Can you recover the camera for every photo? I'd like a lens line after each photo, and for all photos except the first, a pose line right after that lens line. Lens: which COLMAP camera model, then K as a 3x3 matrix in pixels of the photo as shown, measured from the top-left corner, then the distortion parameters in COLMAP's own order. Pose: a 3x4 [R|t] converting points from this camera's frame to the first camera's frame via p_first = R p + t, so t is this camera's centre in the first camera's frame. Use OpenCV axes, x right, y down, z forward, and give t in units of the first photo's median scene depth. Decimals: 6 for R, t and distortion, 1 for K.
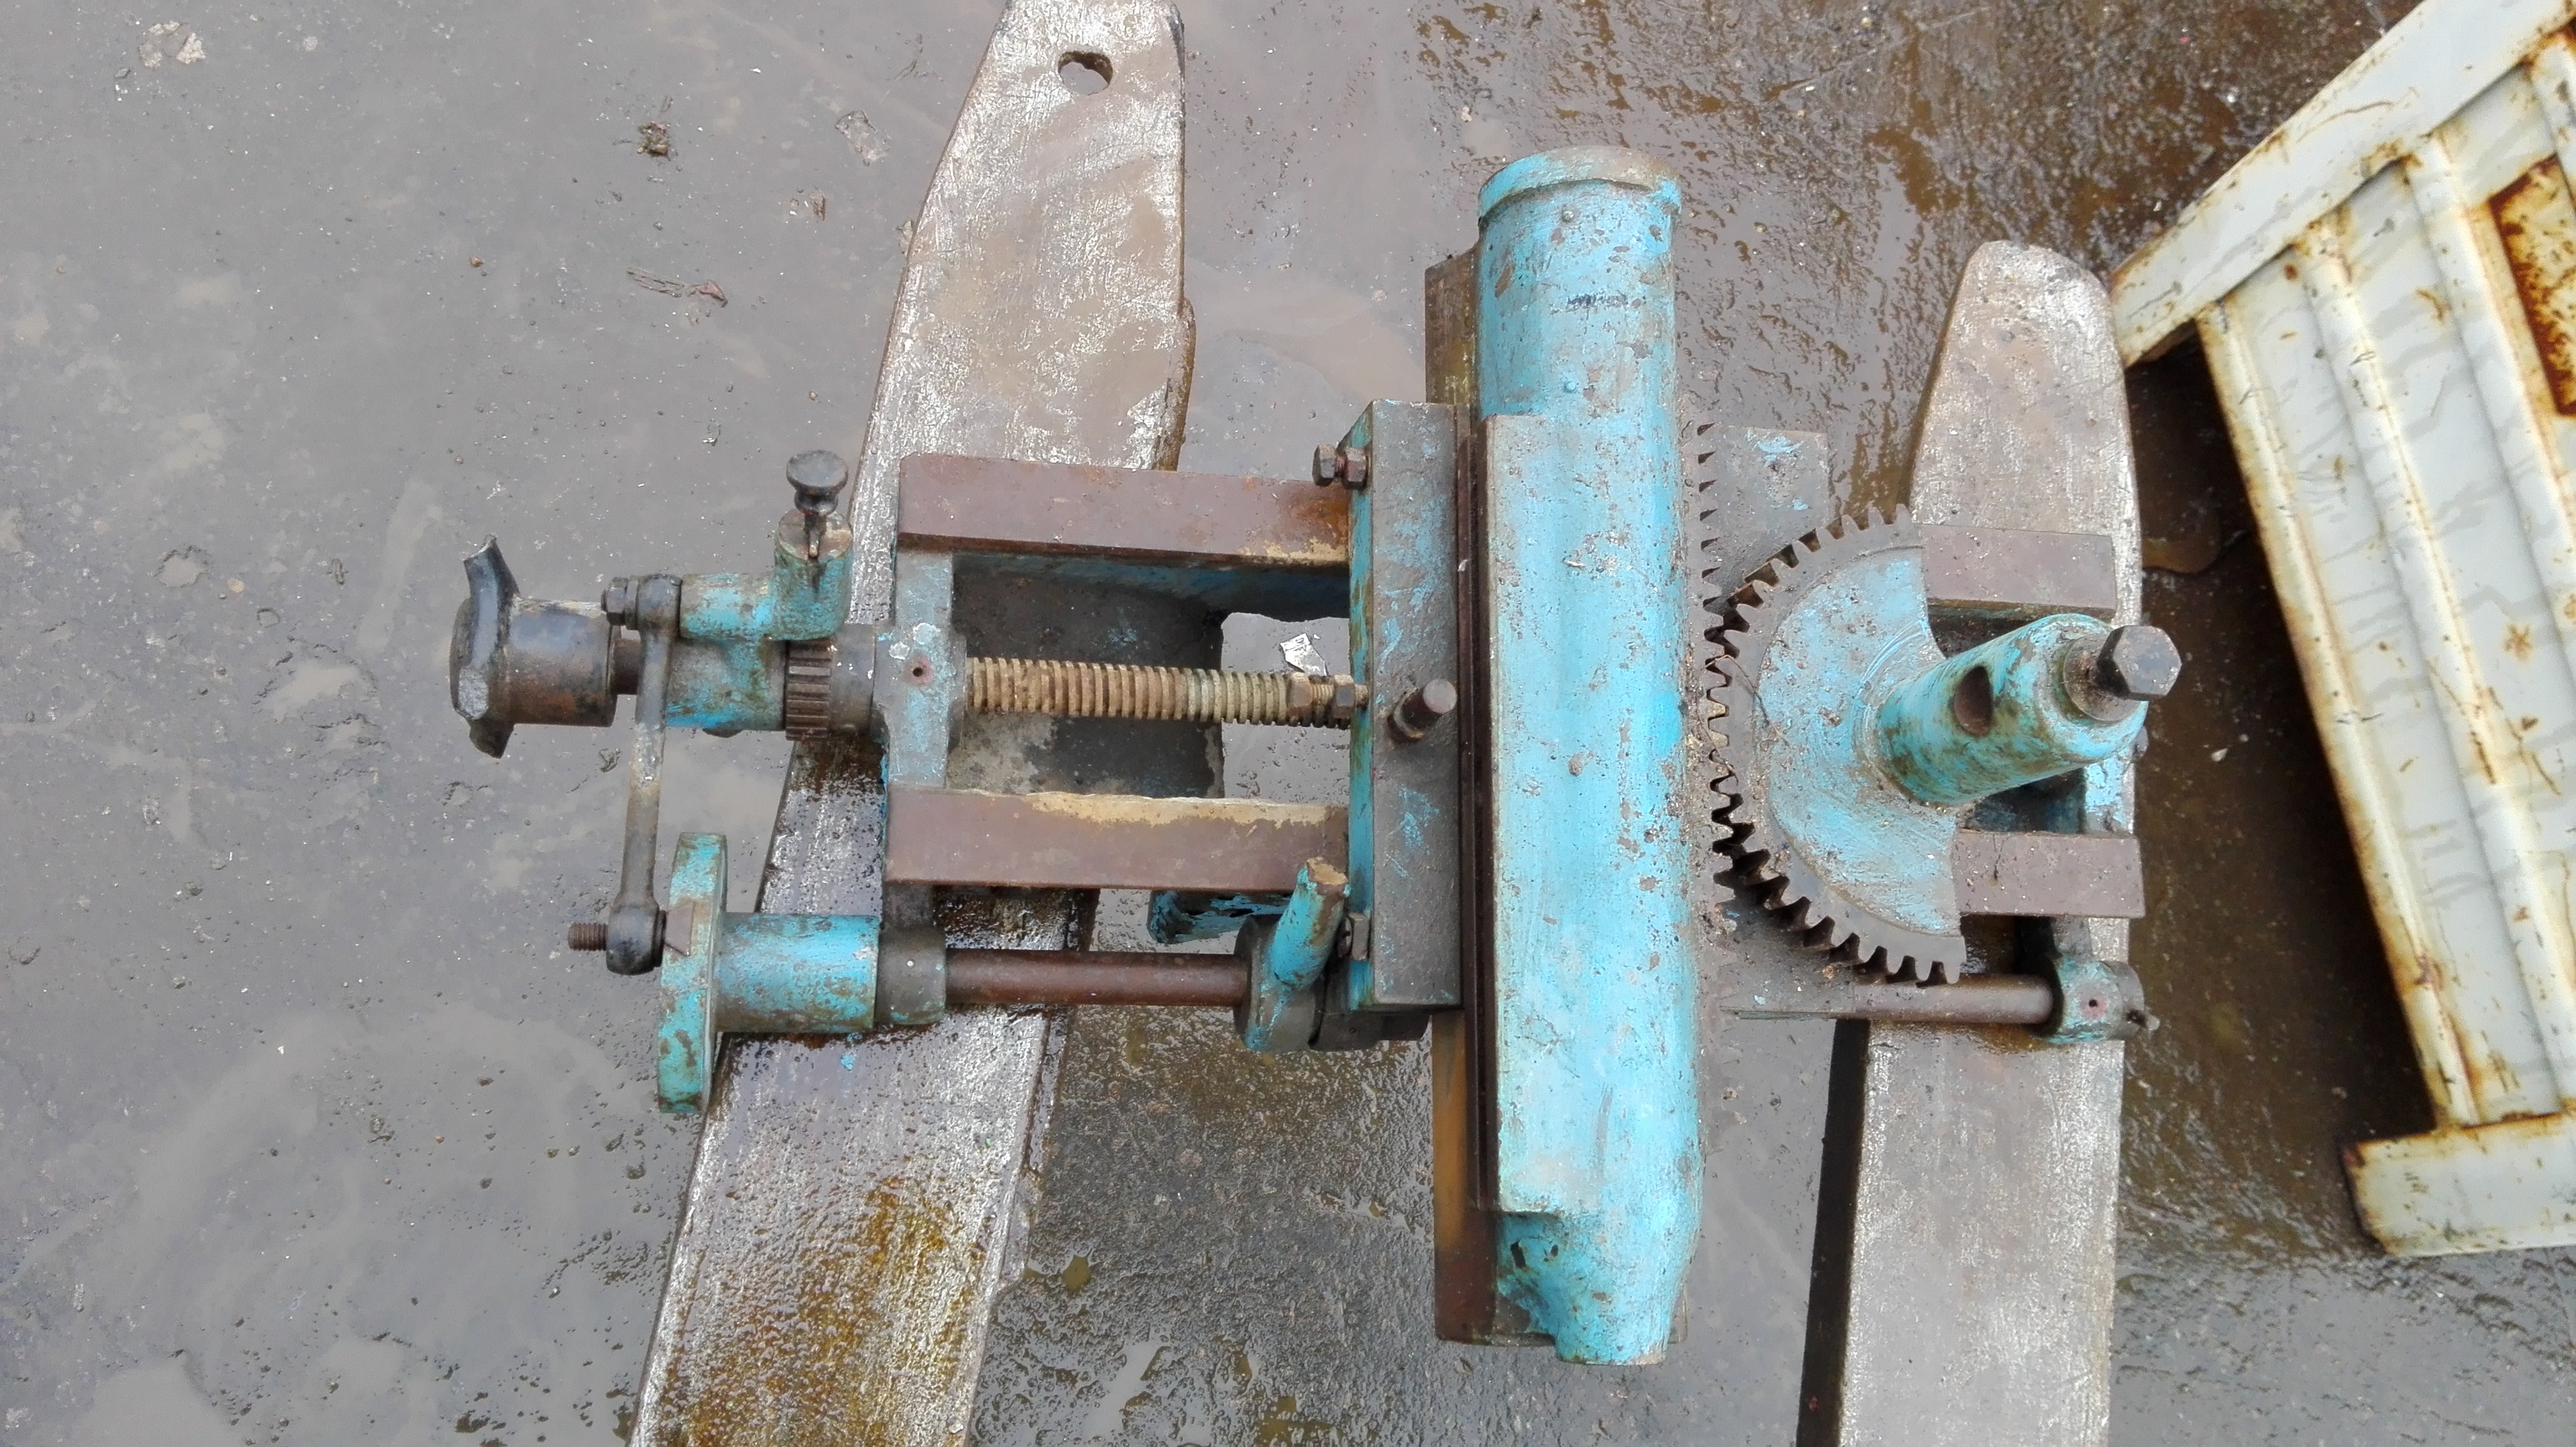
lens RADIAL K [[2008.3, 0, 1288.0], [0, 2008.3, 723.5], [0, 0, 1]] dist [0.027679, -0.004595]
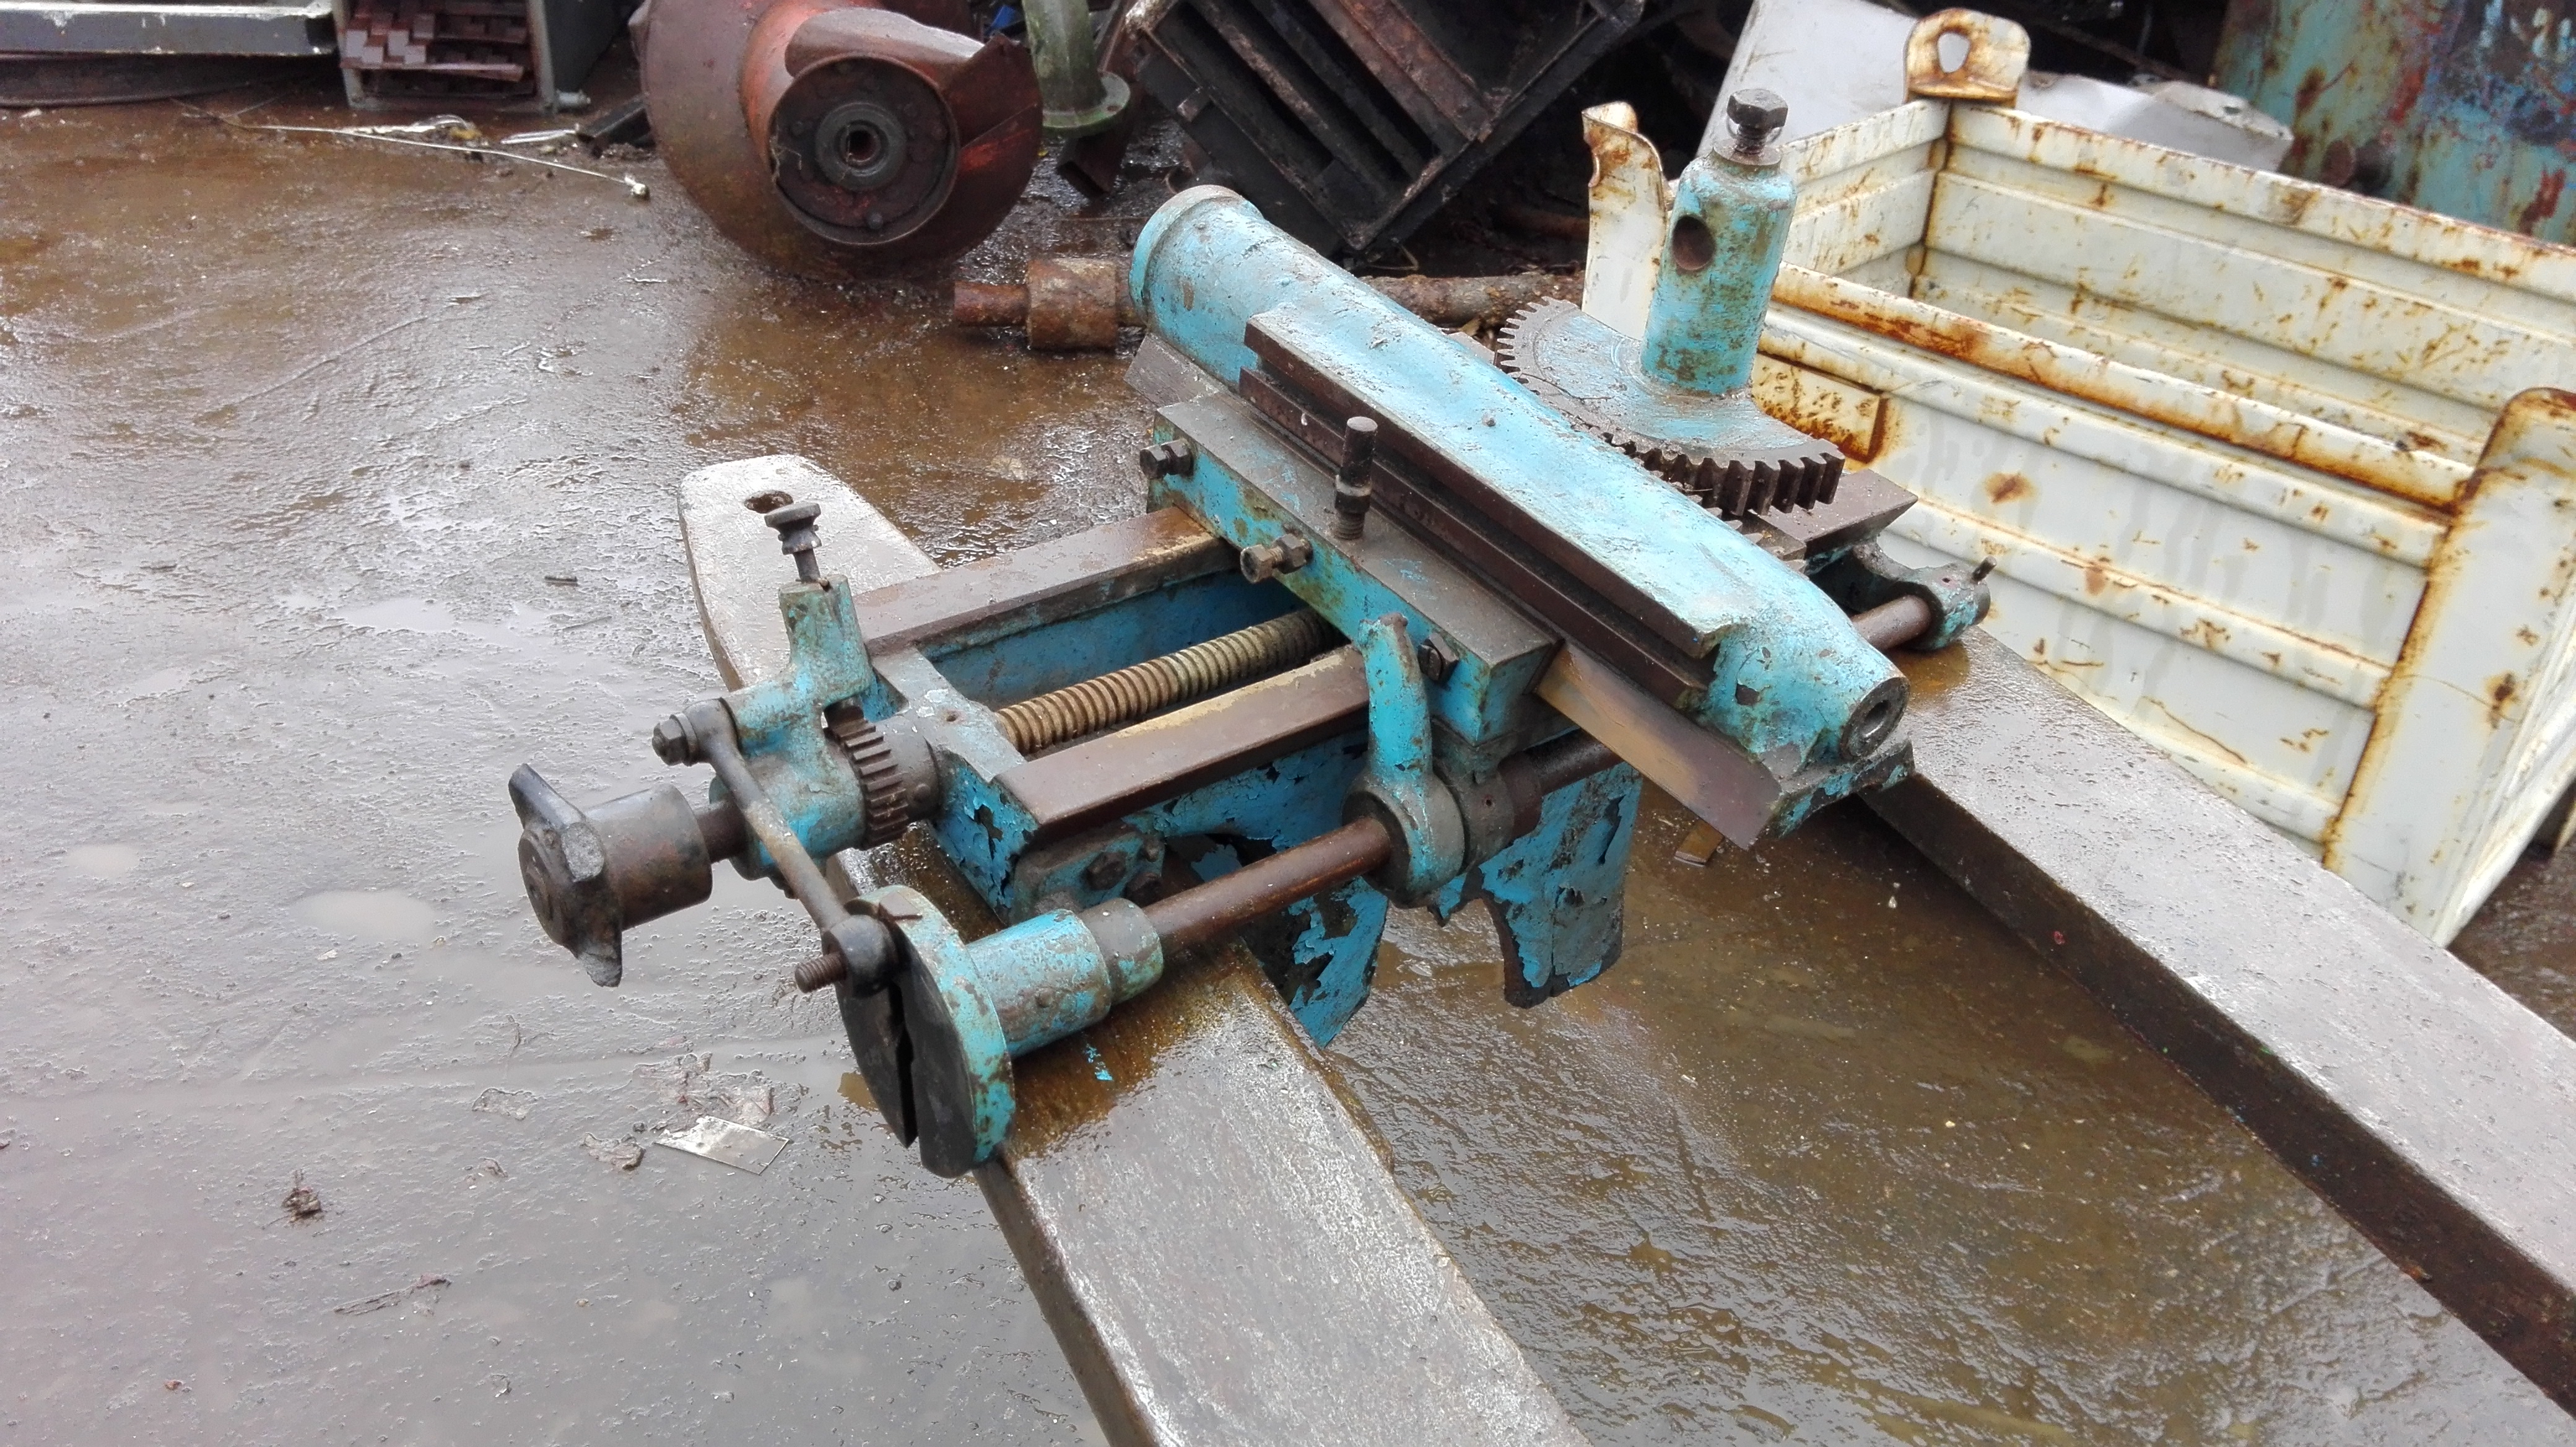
lens RADIAL K [[2008.3, 0, 1288.0], [0, 2008.3, 723.5], [0, 0, 1]] dist [0.027679, -0.004595]
pose [[0.790691, -0.480382, 0.379526, -0.221971], [0.609189, 0.678916, -0.409831, 0.254830], [-0.060791, 0.555253, 0.829457, 0.061634]]
